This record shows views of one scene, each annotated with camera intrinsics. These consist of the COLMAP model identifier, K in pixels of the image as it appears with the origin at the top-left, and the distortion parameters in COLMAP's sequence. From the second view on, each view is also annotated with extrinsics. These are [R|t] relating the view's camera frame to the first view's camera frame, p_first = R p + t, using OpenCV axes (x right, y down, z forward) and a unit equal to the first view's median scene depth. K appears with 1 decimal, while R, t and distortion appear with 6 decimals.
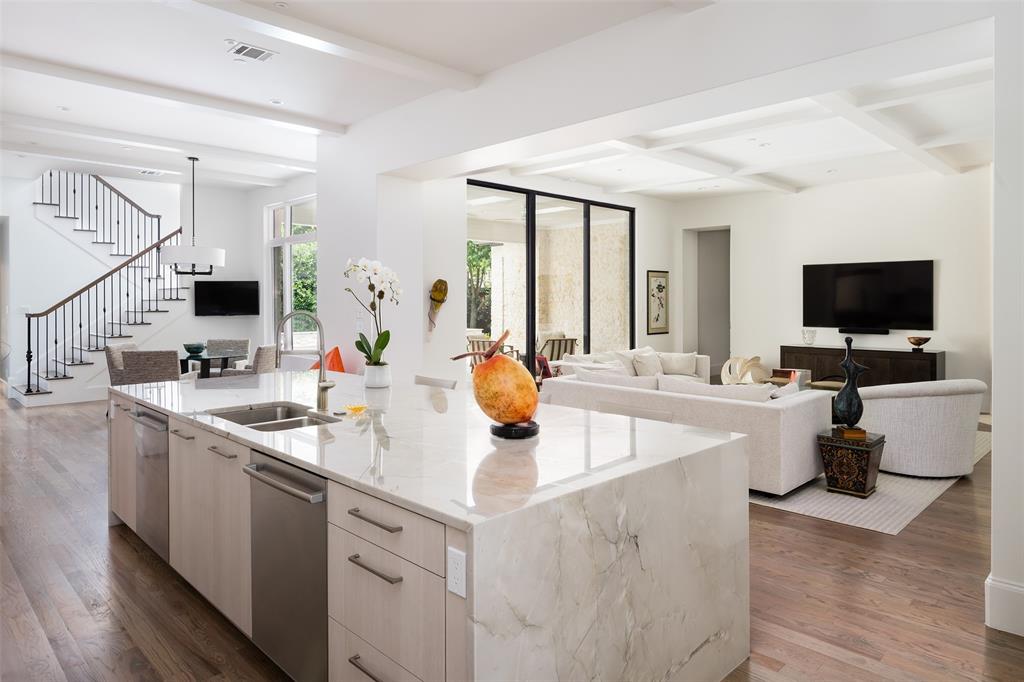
lens RADIAL K [[632.3, 0, 516.4], [0, 632.3, 303.1], [0, 0, 1]] dist [0.010453, 0.001949]
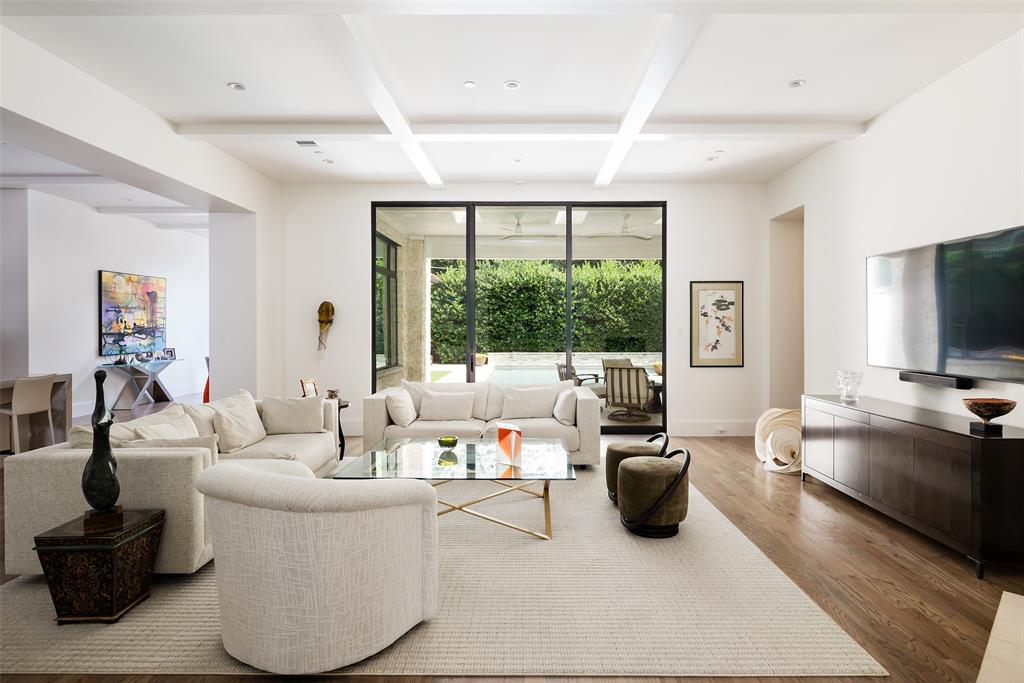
lens RADIAL K [[554.1, 0, 536.4], [0, 554.1, 326.2], [0, 0, 1]] dist [-0.005401, 0.001191]
pose [[0.692567, -0.000503, -0.721353, 0.652468], [-0.002629, 0.999991, -0.003221, 0.004922], [0.721348, 0.004127, 0.692560, 0.484181]]
